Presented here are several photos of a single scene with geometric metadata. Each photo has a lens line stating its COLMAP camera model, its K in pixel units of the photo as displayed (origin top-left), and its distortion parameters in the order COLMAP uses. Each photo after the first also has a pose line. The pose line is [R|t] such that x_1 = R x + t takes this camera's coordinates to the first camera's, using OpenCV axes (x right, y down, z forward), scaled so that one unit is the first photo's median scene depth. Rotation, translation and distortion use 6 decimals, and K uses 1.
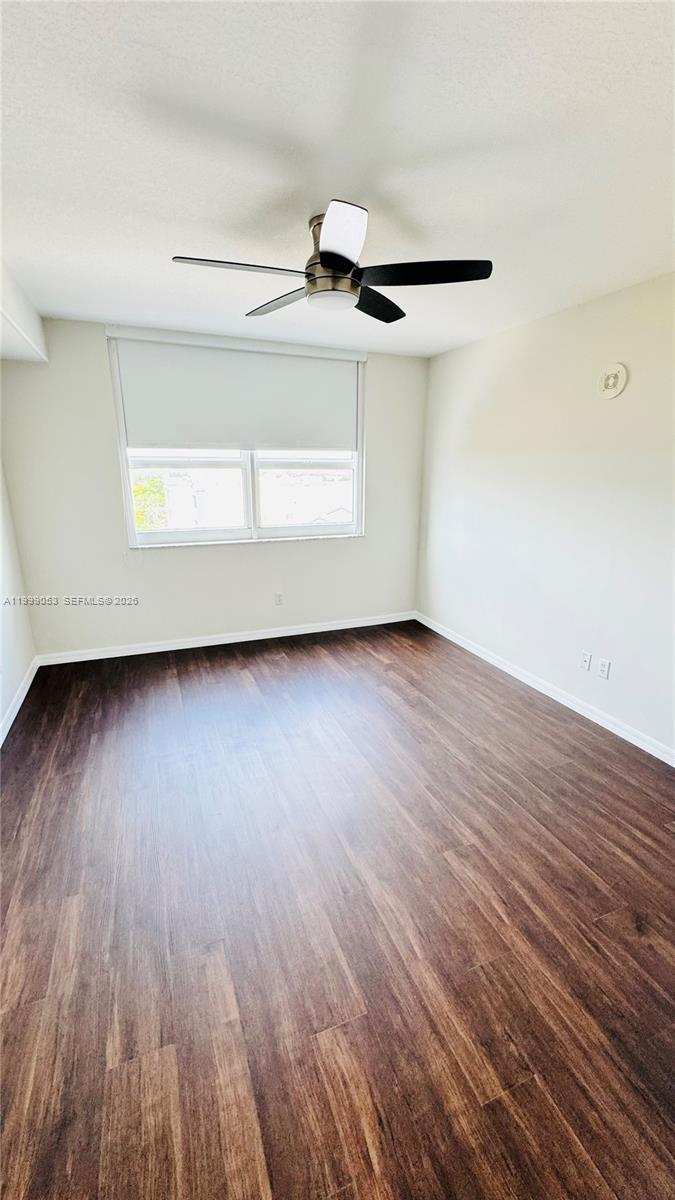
lens RADIAL K [[478.1, 0, 337.5], [0, 478.1, 600.0], [0, 0, 1]] dist [-0.001661, 0.000347]
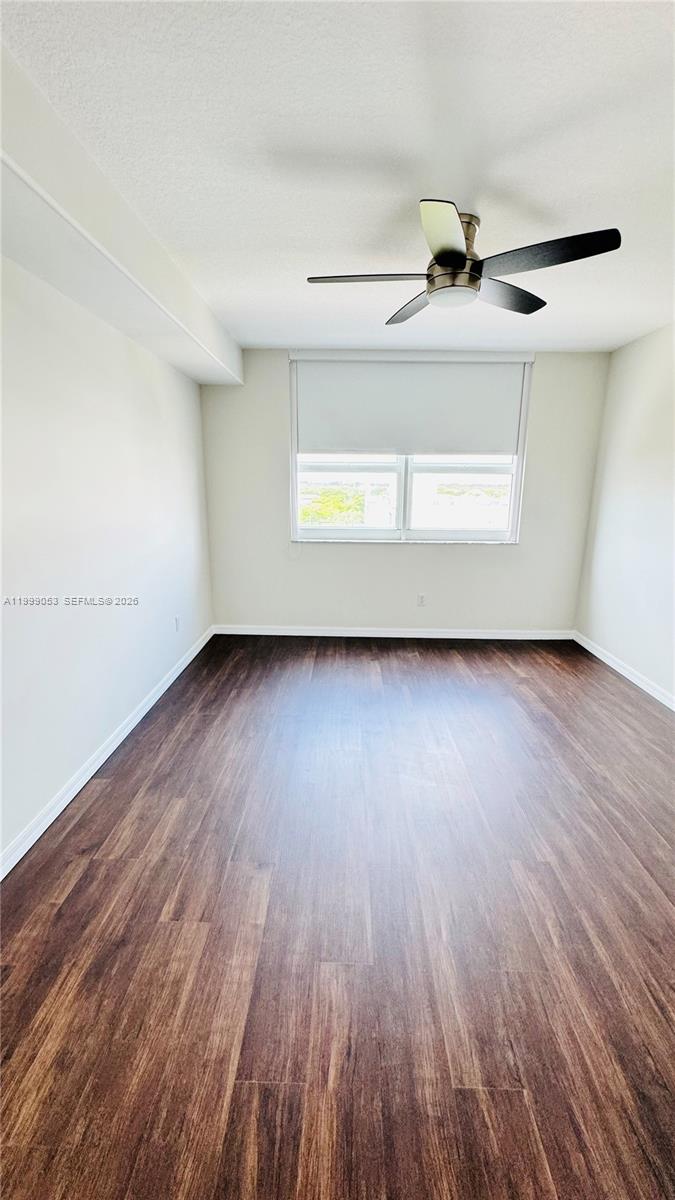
lens RADIAL K [[478.1, 0, 337.5], [0, 478.1, 600.0], [0, 0, 1]] dist [-0.001661, 0.000347]
pose [[0.920757, 0.093992, -0.378645, 0.159968], [-0.108757, 0.993910, -0.017743, 0.056426], [0.374672, 0.057518, 0.925372, -0.014711]]
